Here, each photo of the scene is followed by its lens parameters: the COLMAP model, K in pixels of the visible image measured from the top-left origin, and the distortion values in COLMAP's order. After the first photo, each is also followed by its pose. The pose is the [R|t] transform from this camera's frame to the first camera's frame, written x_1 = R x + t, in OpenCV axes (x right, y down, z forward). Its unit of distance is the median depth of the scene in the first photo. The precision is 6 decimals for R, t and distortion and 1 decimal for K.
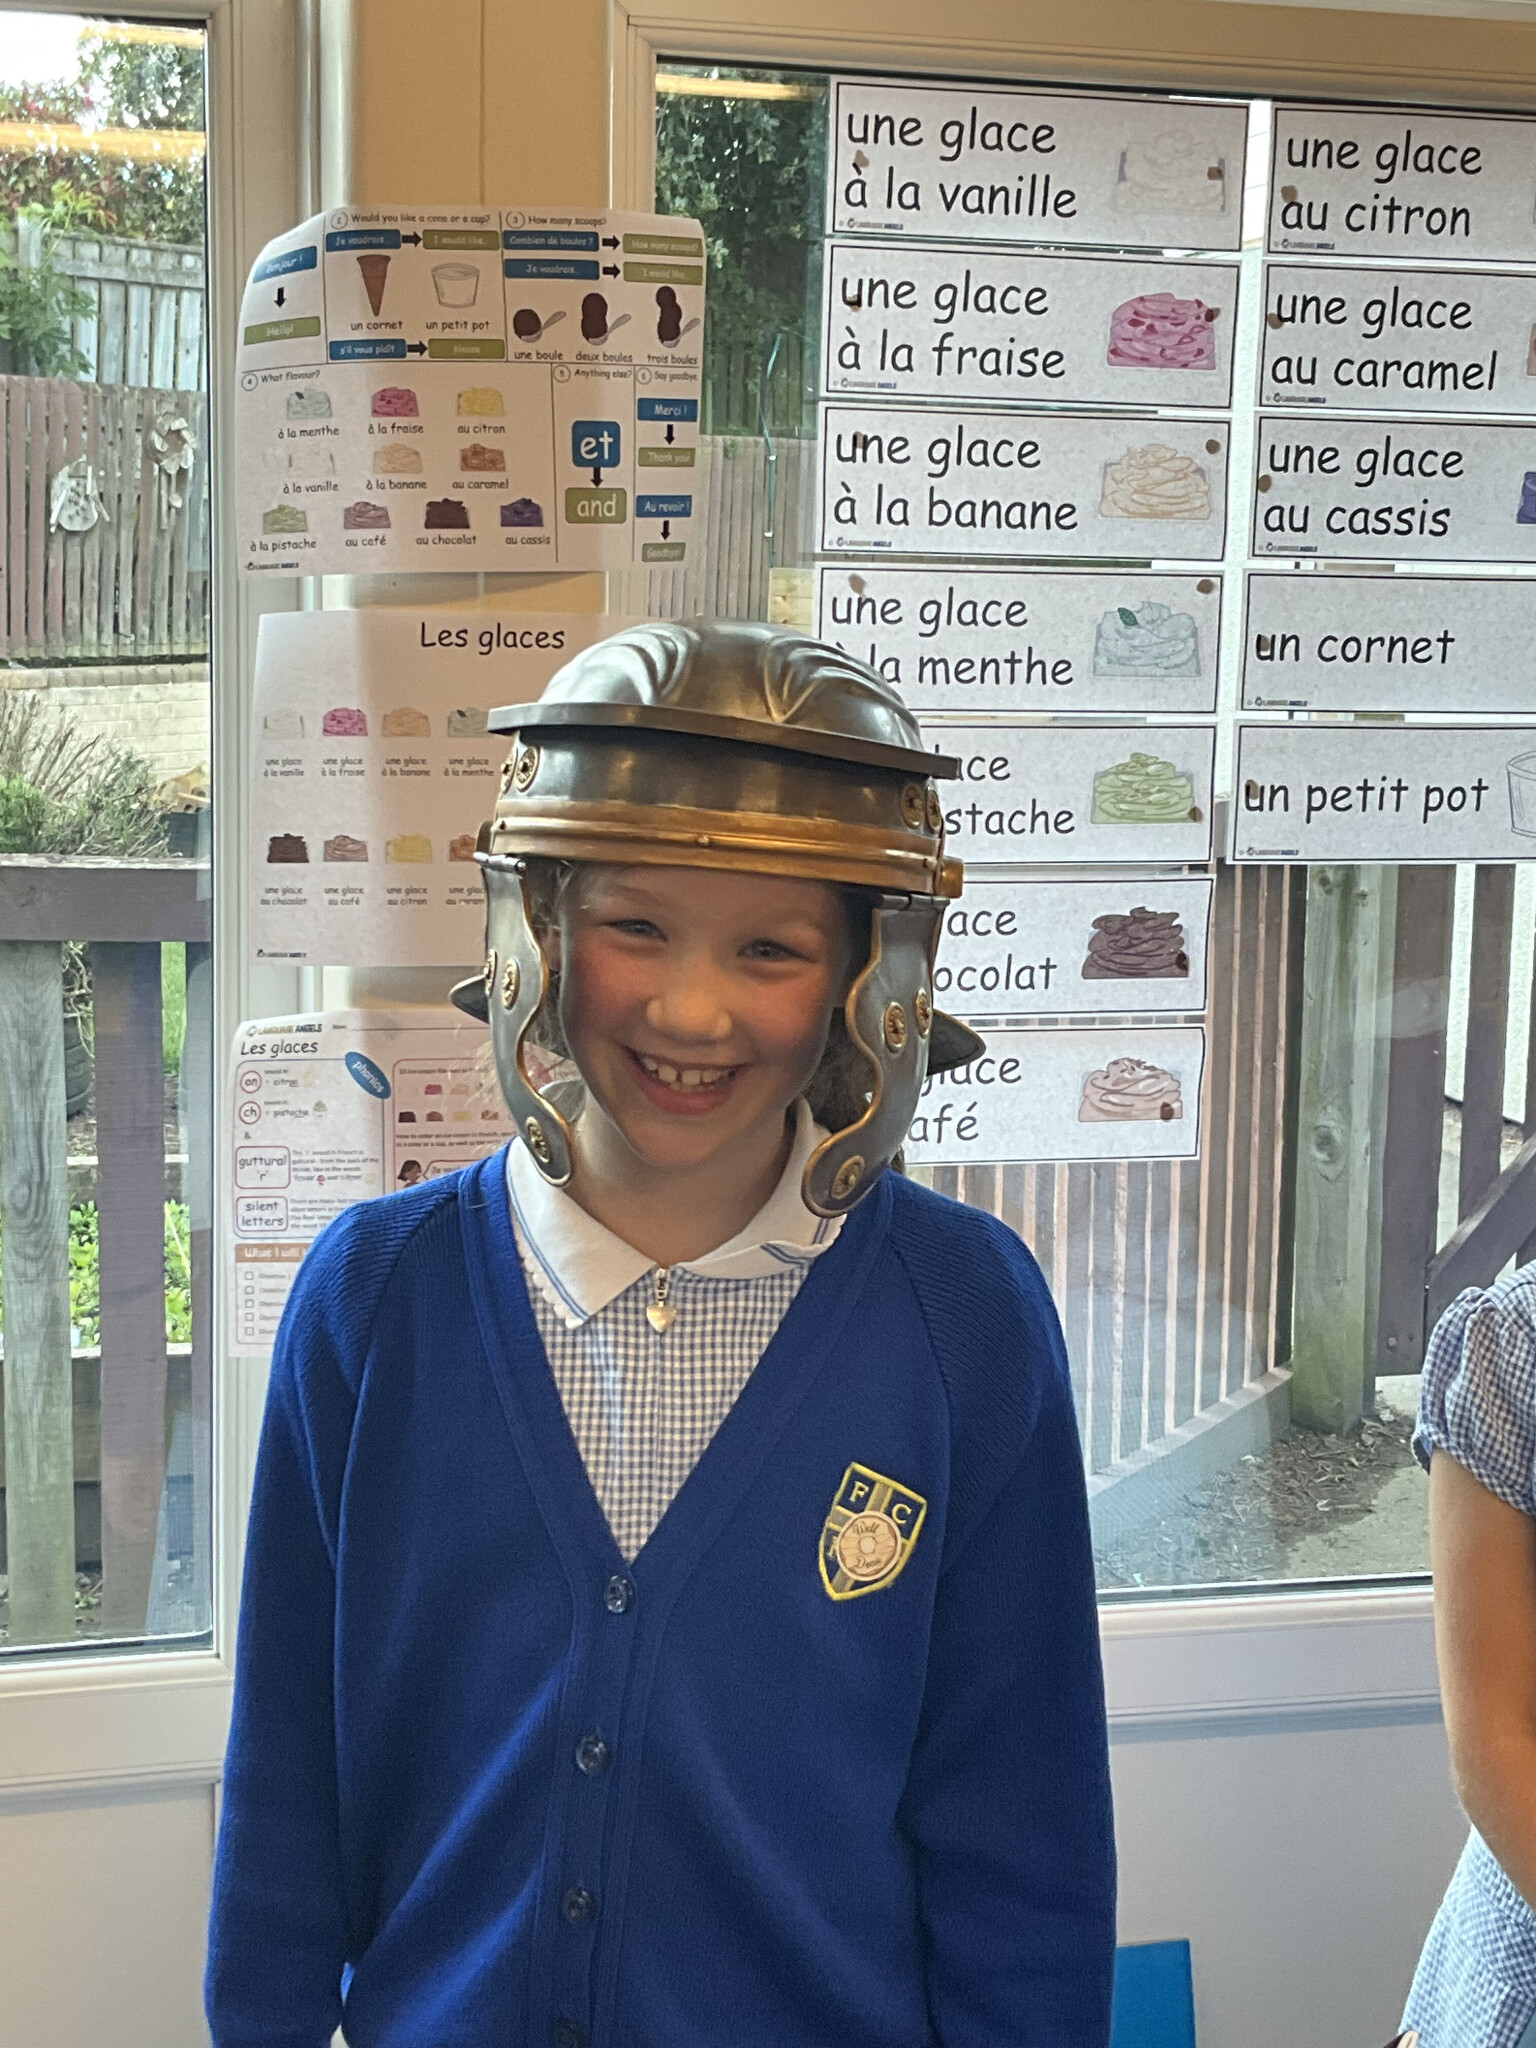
lens RADIAL K [[3263.0, 0, 768.0], [0, 3263.0, 1024.0], [0, 0, 1]] dist [0.073204, 0.130913]
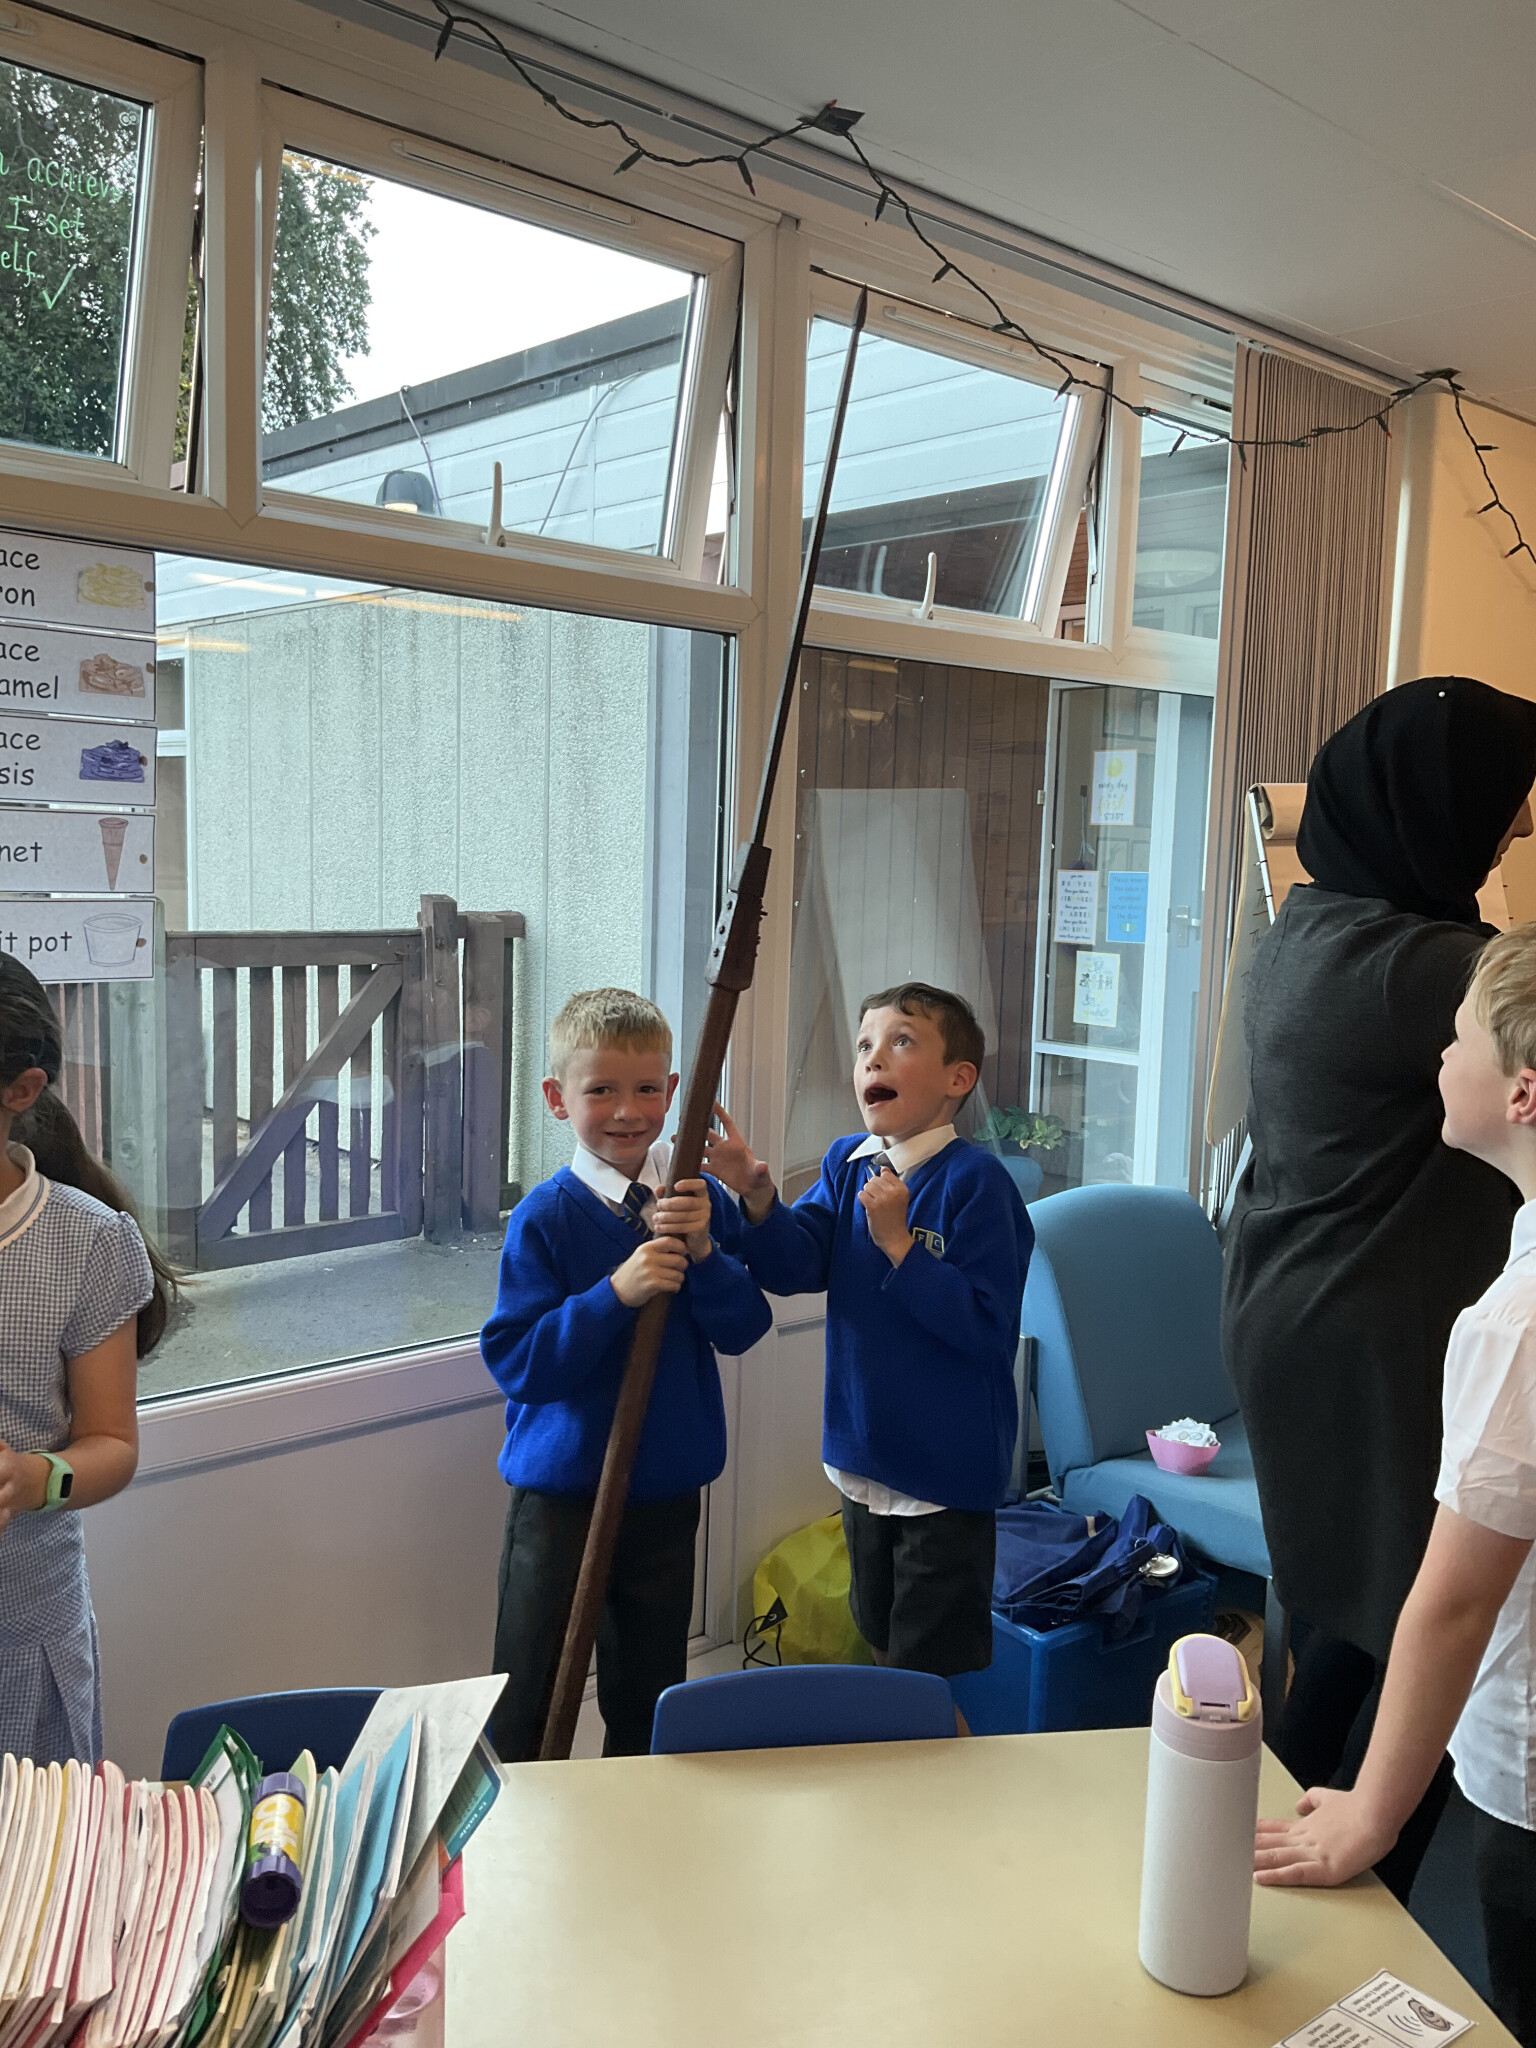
lens RADIAL K [[1714.0, 0, 774.8], [0, 1714.0, 1027.7], [0, 0, 1]] dist [0.100470, -0.223225]
pose [[0.885847, -0.040522, 0.462204, 0.129952], [0.051791, 0.998589, -0.011714, 0.002667], [-0.461078, 0.034315, 0.886696, 0.058391]]
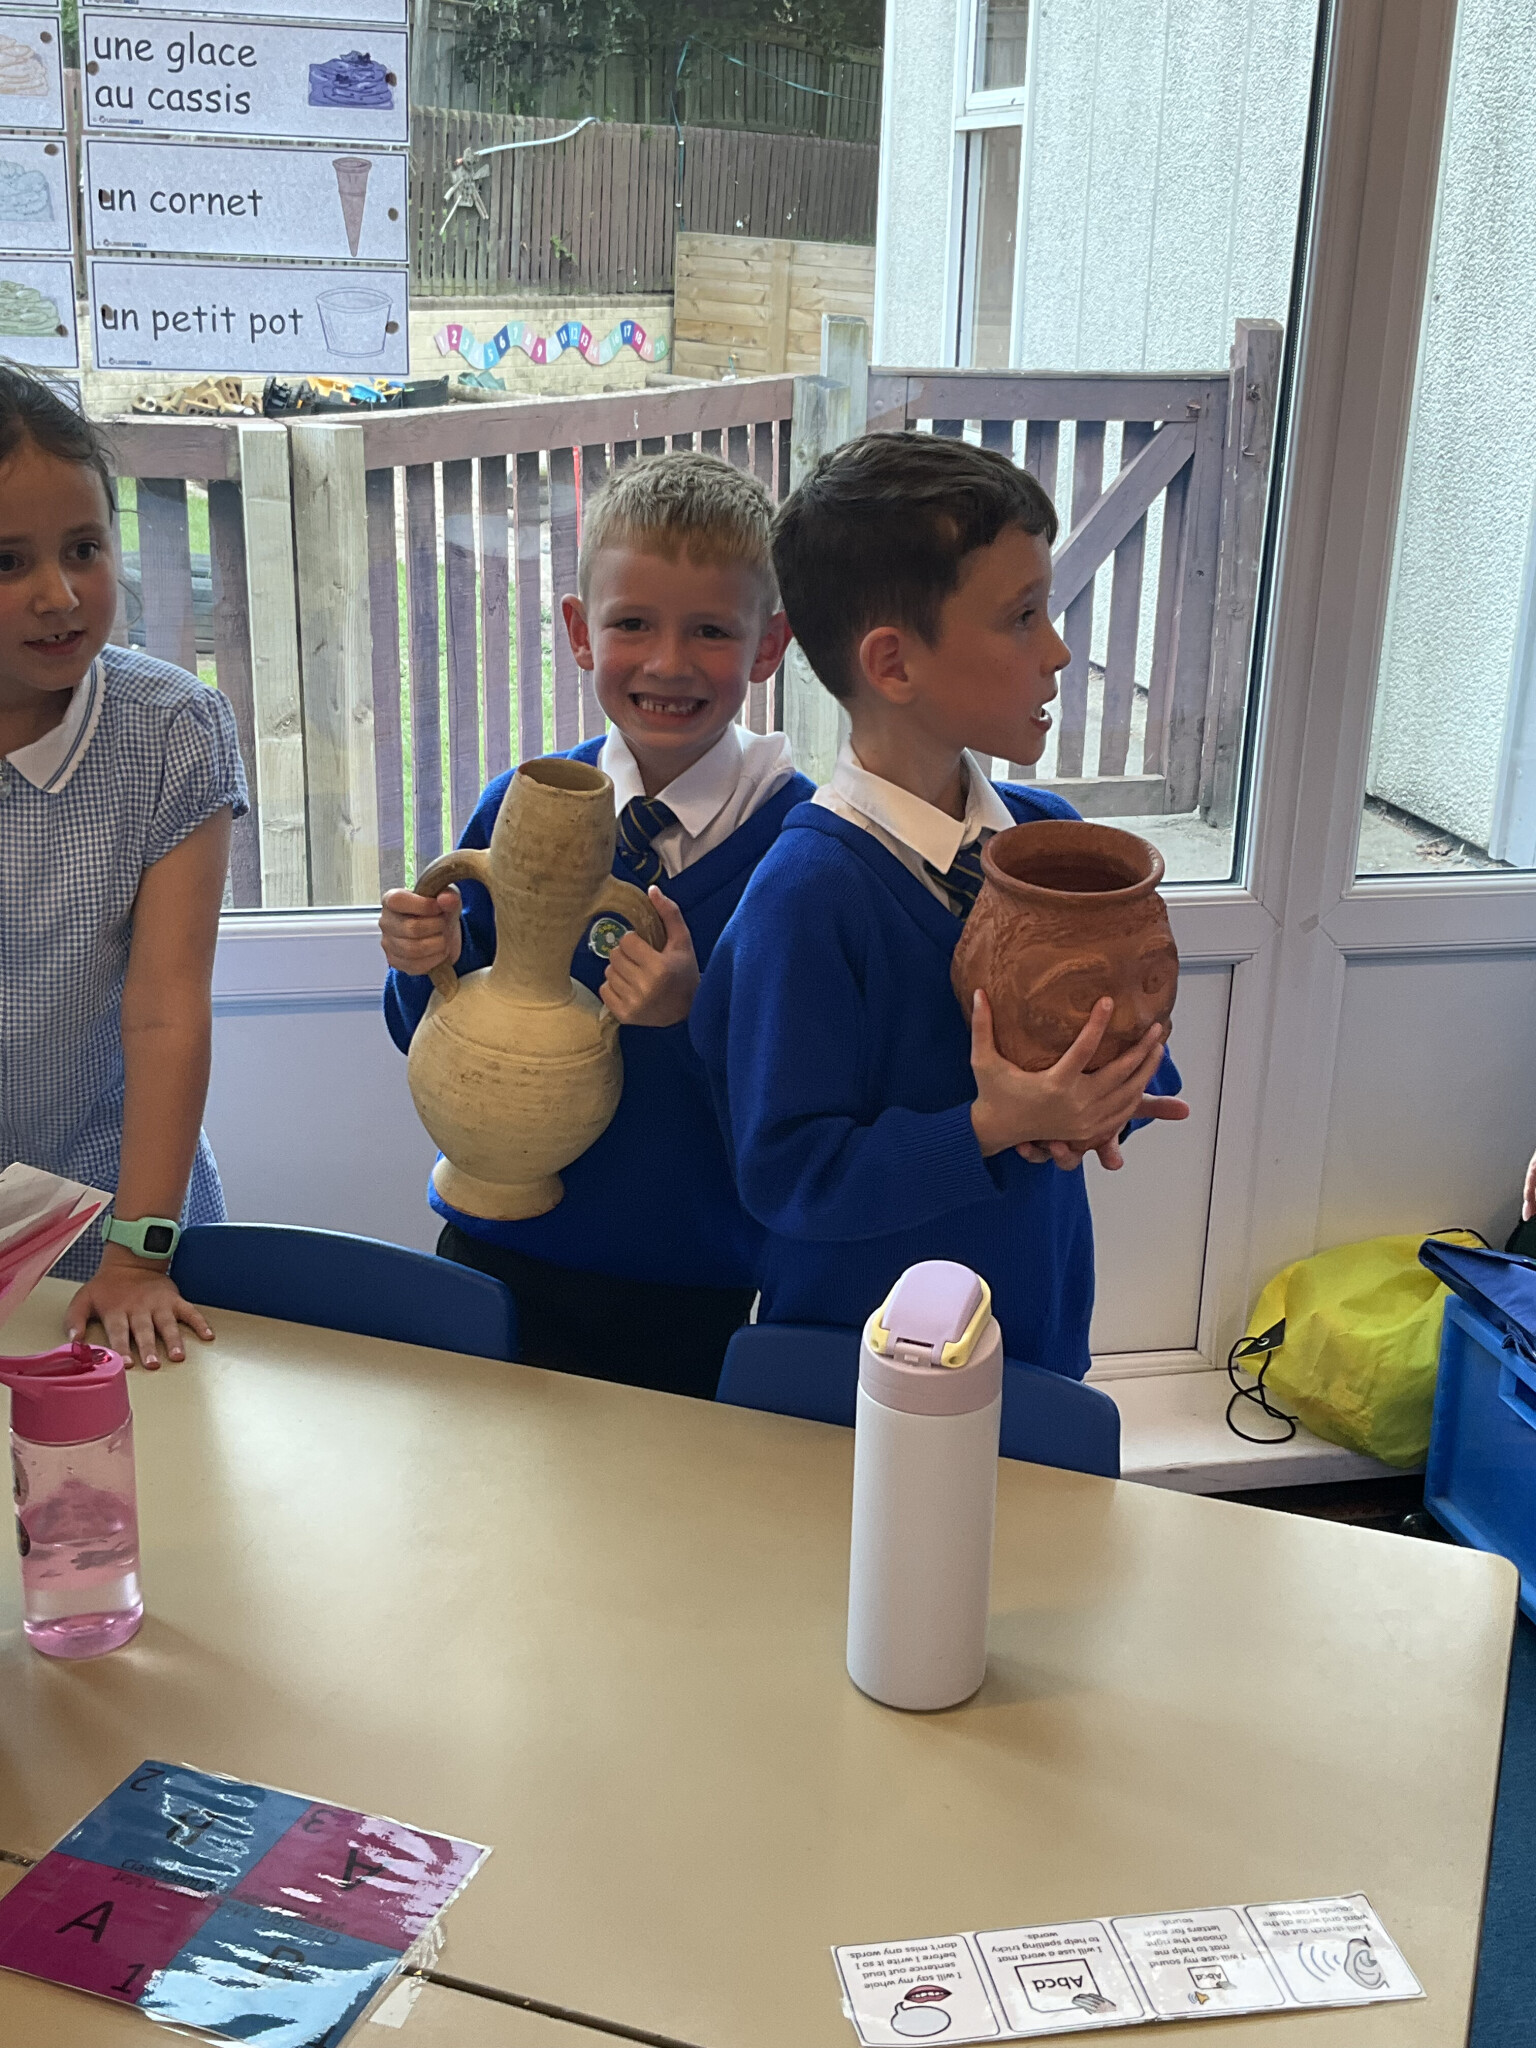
lens RADIAL K [[2387.3, 0, 768.0], [0, 2387.3, 1024.0], [0, 0, 1]] dist [0.125557, -0.276316]
pose [[0.999689, 0.016079, -0.019047, 0.439644], [-0.012561, 0.984972, 0.172254, 0.040433], [0.021530, -0.171961, 0.984868, -0.011243]]
